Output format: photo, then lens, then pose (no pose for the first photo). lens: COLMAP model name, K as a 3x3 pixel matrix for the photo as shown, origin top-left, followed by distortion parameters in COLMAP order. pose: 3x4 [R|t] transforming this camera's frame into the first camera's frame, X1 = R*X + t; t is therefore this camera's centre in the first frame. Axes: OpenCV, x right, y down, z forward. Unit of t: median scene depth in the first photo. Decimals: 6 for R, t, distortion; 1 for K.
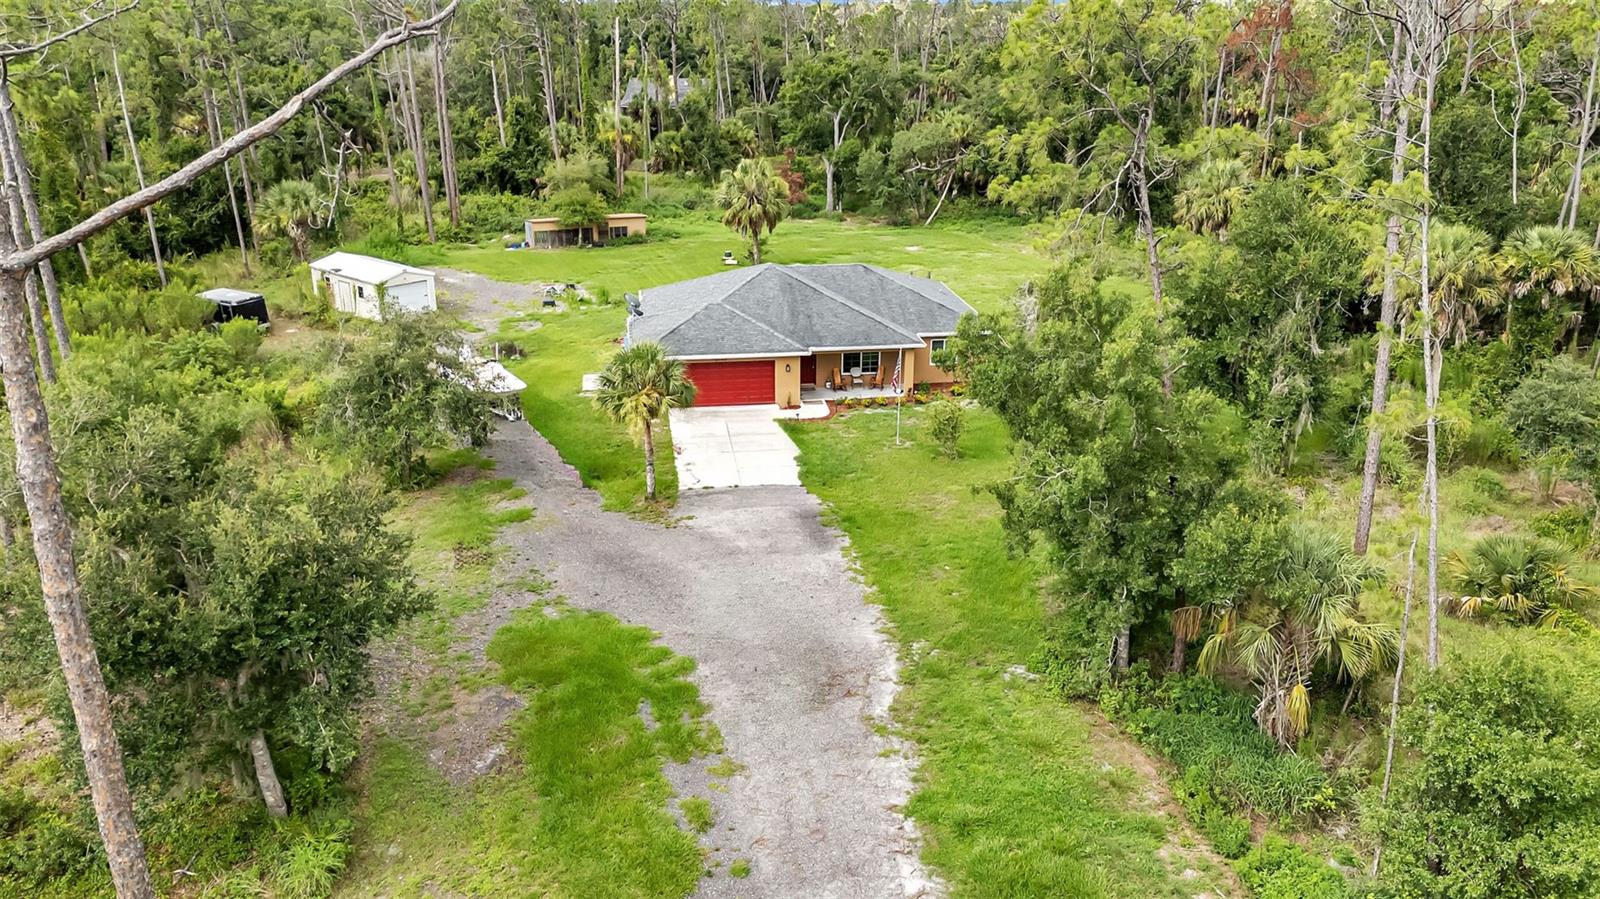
lens RADIAL K [[1198.8, 0, 800.0], [0, 1198.8, 449.5], [0, 0, 1]] dist [0.082343, -0.079472]
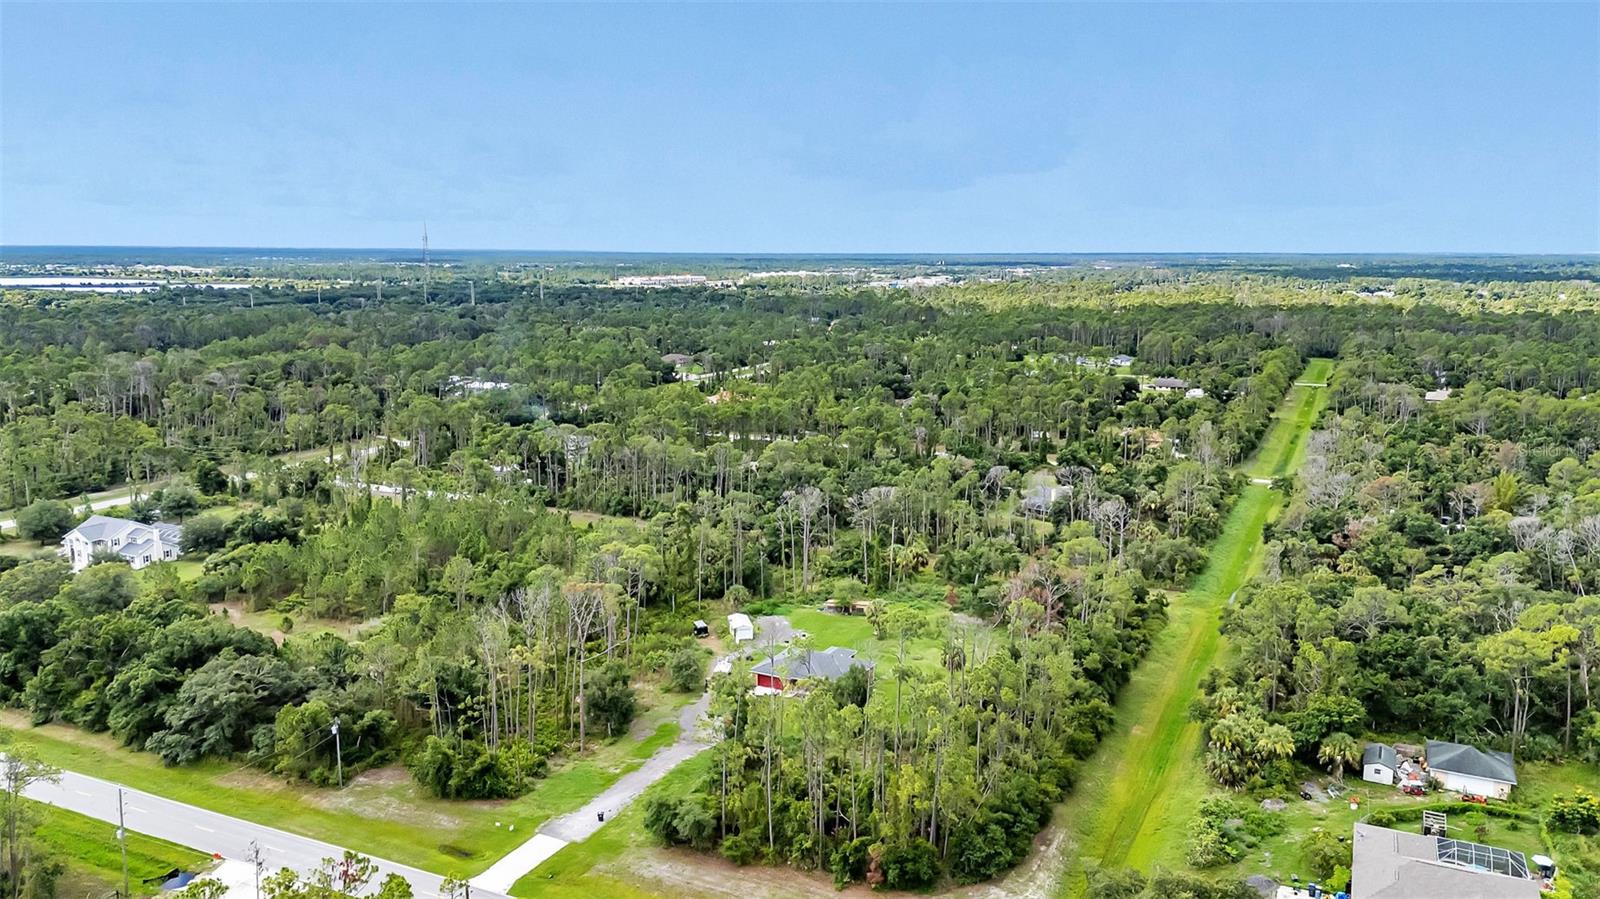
lens RADIAL K [[1181.0, 0, 799.5], [0, 1181.0, 455.9], [0, 0, 1]] dist [0.080061, -0.076322]
pose [[0.809088, 0.104871, -0.578255, 2.457212], [-0.202375, 0.973488, -0.106612, -0.436734], [0.551744, 0.203283, 0.808860, -2.459022]]
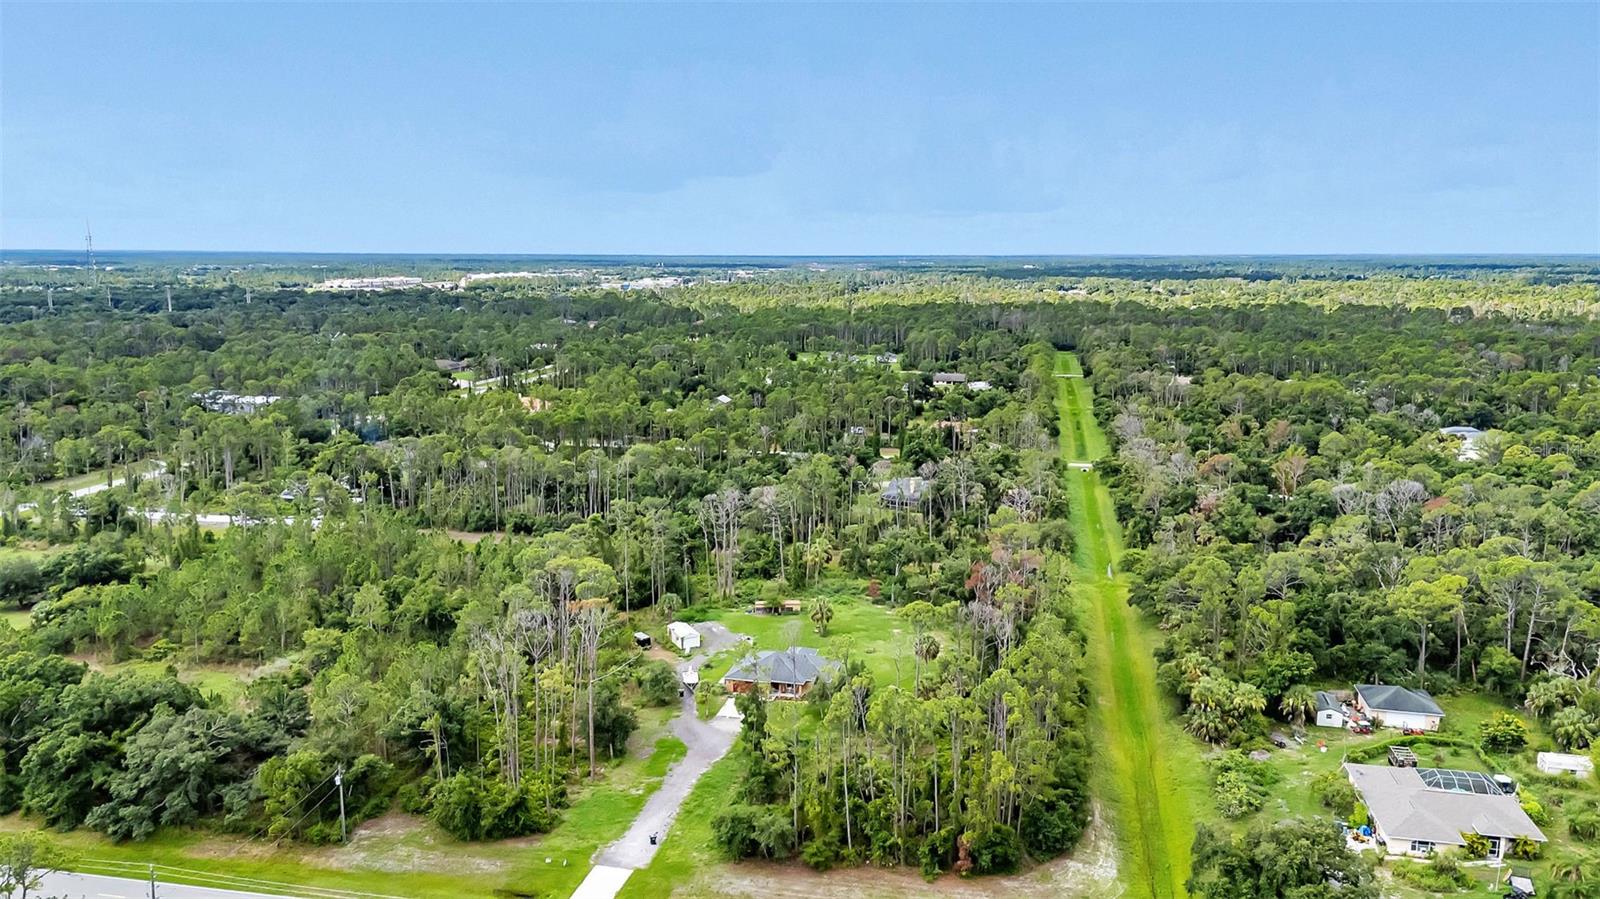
lens RADIAL K [[1181.0, 0, 799.5], [0, 1181.0, 455.9], [0, 0, 1]] dist [0.080061, -0.076322]
pose [[0.926634, 0.065871, -0.370150, 1.645047], [-0.128652, 0.980651, -0.147554, -0.282538], [0.353268, 0.184350, 0.917179, -2.860029]]
